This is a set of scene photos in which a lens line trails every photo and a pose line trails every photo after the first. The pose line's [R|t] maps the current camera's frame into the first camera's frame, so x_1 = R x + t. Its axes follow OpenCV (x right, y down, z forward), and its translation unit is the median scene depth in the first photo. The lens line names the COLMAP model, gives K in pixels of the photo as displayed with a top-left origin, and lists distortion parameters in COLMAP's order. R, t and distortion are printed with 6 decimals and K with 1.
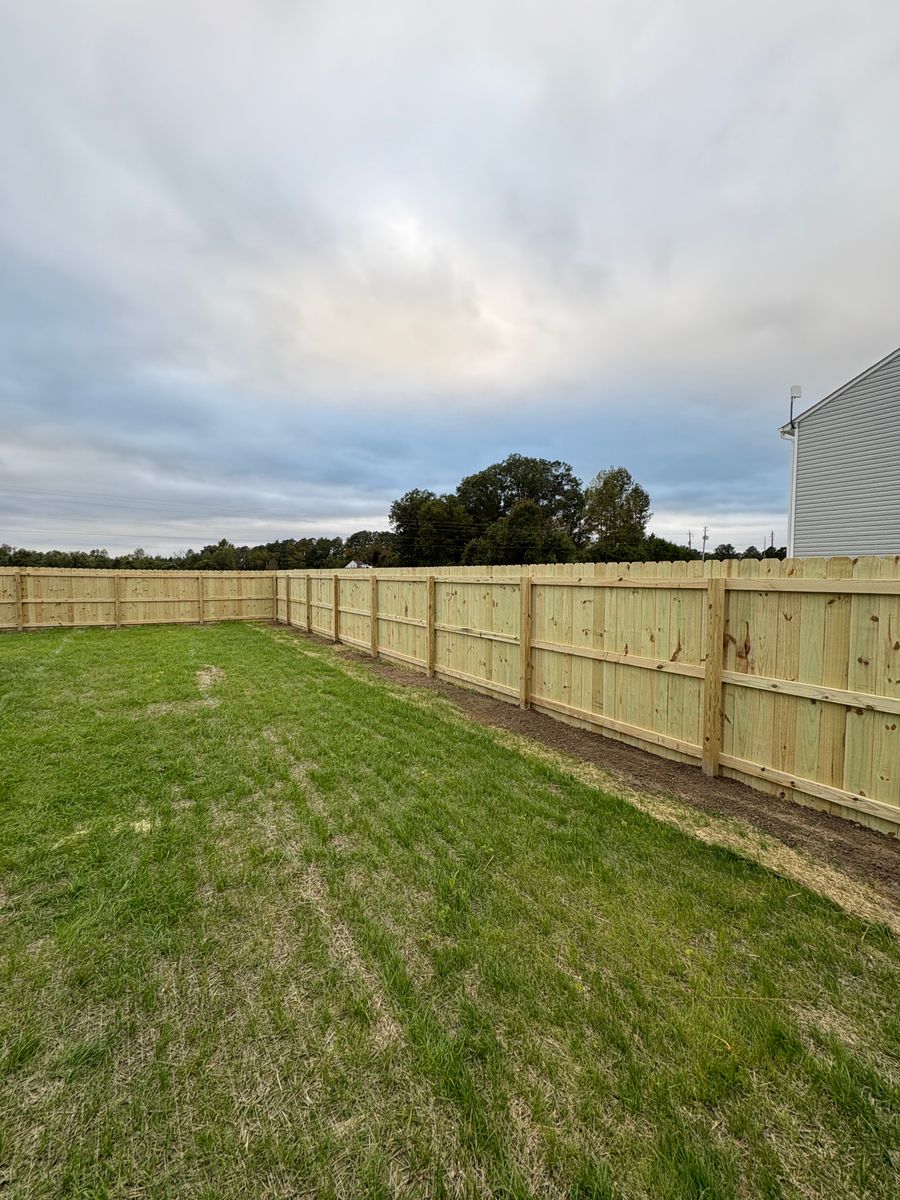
lens RADIAL K [[487.8, 0, 451.1], [0, 487.8, 606.9], [0, 0, 1]] dist [0.020228, 0.000393]
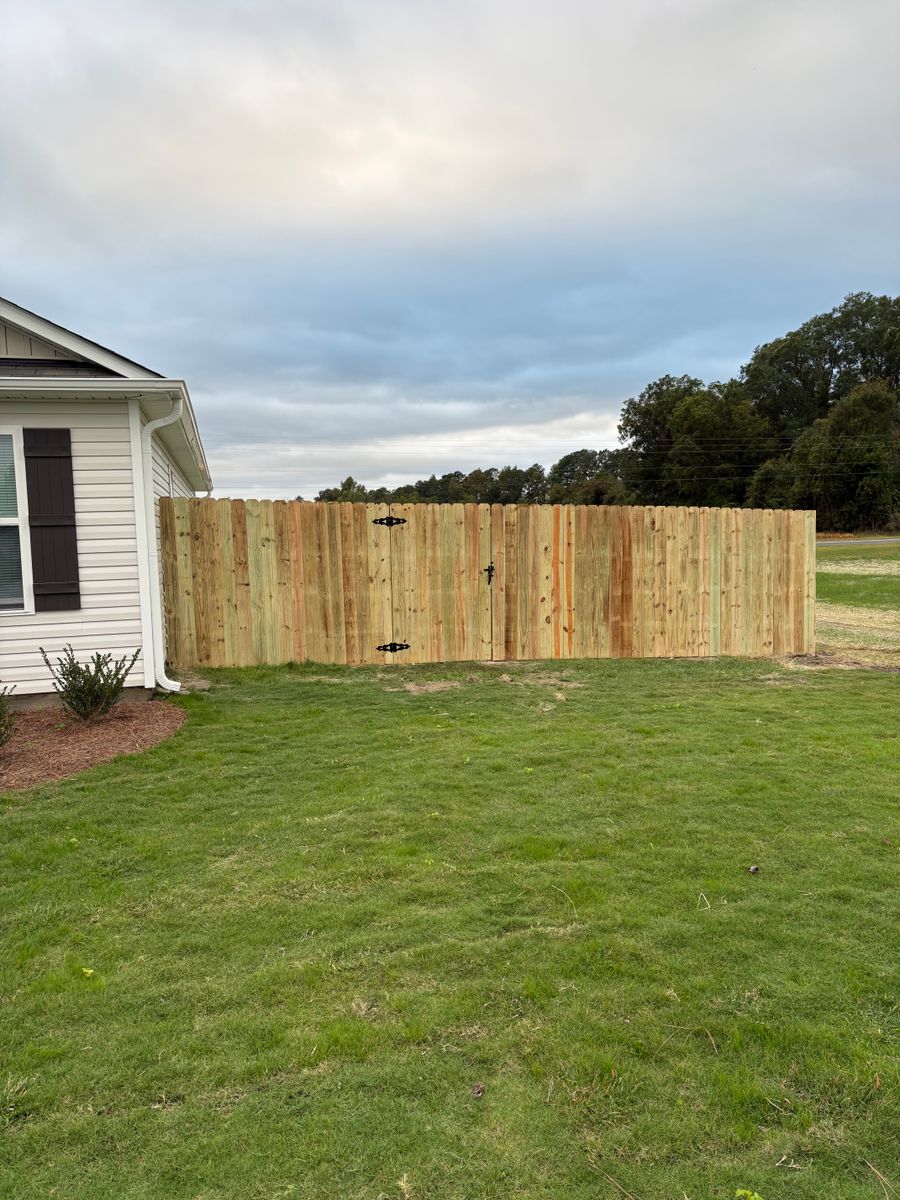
lens RADIAL K [[1000.3, 0, 448.3], [0, 1000.3, 607.1], [0, 0, 1]] dist [0.156313, -0.000864]
pose [[0.947946, -0.002625, -0.318420, 0.062060], [0.006172, 0.999930, 0.010132, 0.012268], [0.318371, -0.011570, 0.947896, -0.195383]]
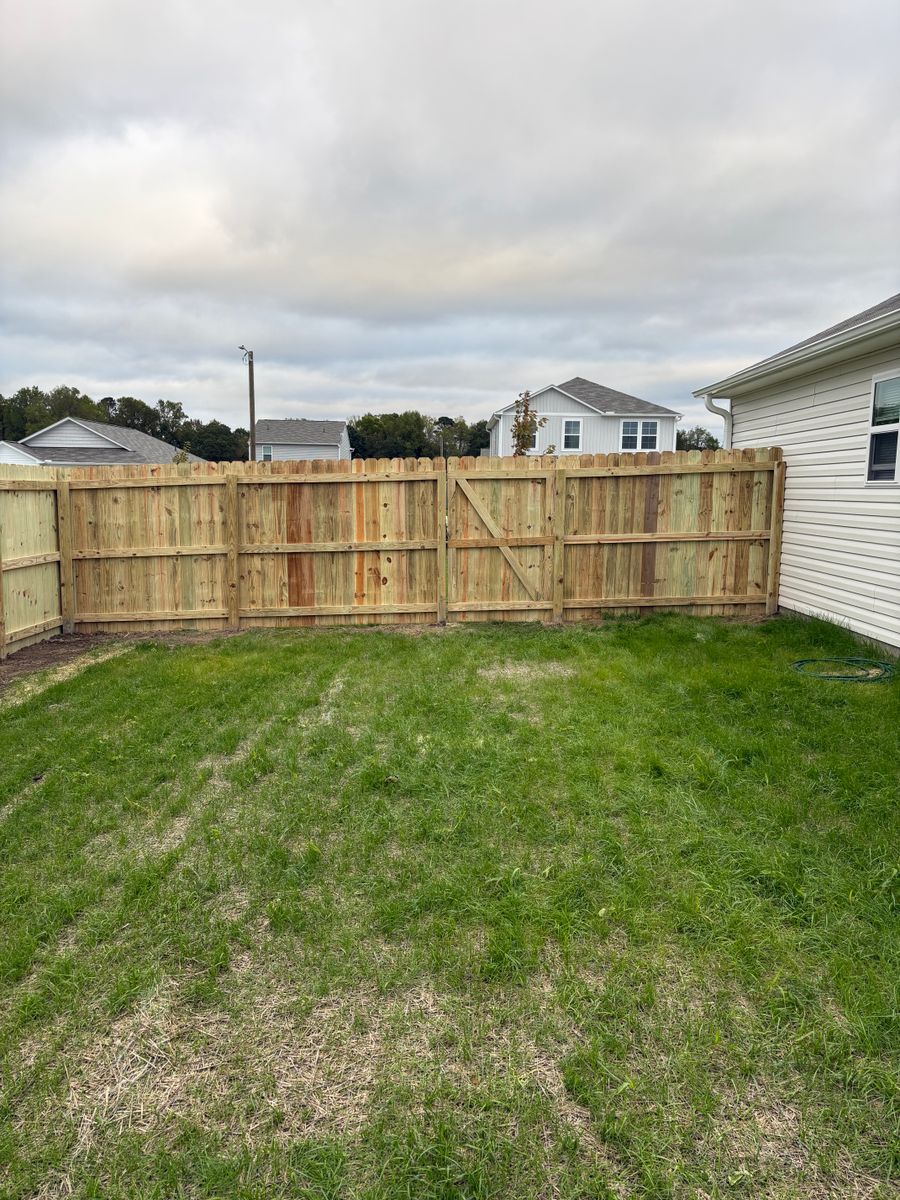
lens RADIAL K [[898.0, 0, 451.5], [0, 898.0, 595.4], [0, 0, 1]] dist [0.062425, -0.032516]
pose [[-0.848856, -0.078046, 0.522831, -0.772580], [0.018527, 0.984041, 0.176974, -0.076217], [-0.528300, 0.159912, -0.833863, 1.170078]]
